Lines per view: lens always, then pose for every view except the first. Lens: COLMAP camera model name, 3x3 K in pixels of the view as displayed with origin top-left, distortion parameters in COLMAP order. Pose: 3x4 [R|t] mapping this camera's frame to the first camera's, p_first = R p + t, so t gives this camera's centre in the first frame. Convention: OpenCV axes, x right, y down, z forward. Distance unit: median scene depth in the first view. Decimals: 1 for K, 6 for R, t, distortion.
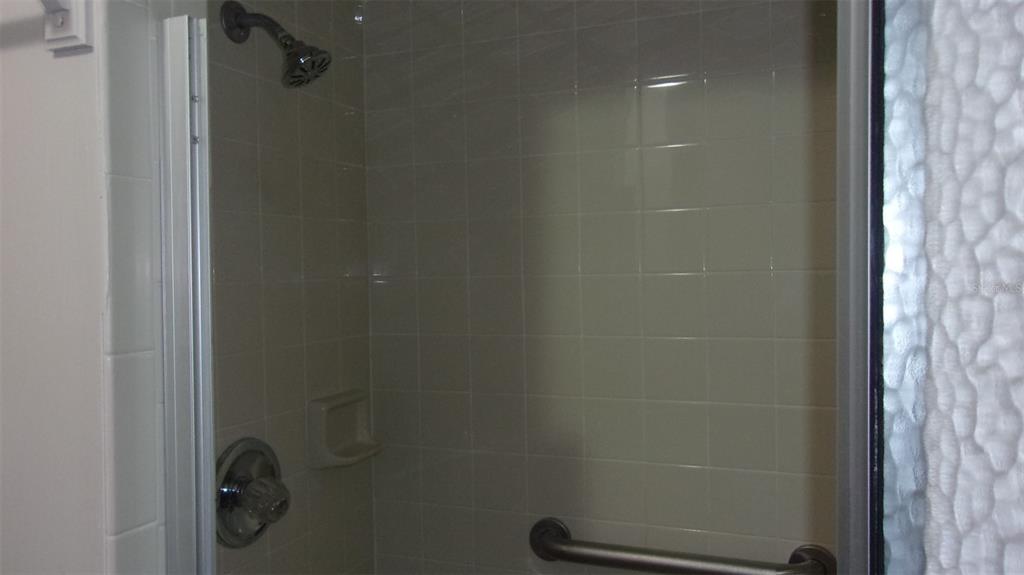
lens RADIAL K [[812.8, 0, 511.2], [0, 812.8, 285.8], [0, 0, 1]] dist [-0.000455, 0.012340]
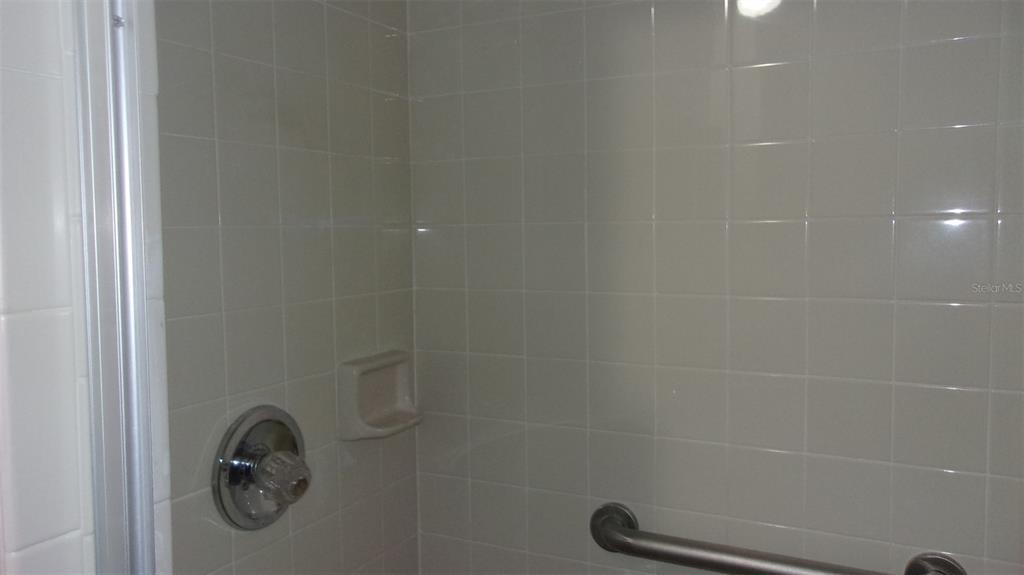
lens RADIAL K [[812.8, 0, 511.9], [0, 812.8, 291.8], [0, 0, 1]] dist [-0.000455, 0.012340]
pose [[0.995366, 0.010709, -0.095564, 0.021784], [-0.004668, 0.997989, 0.063215, 0.009154], [0.096048, -0.062475, 0.993414, 0.168297]]
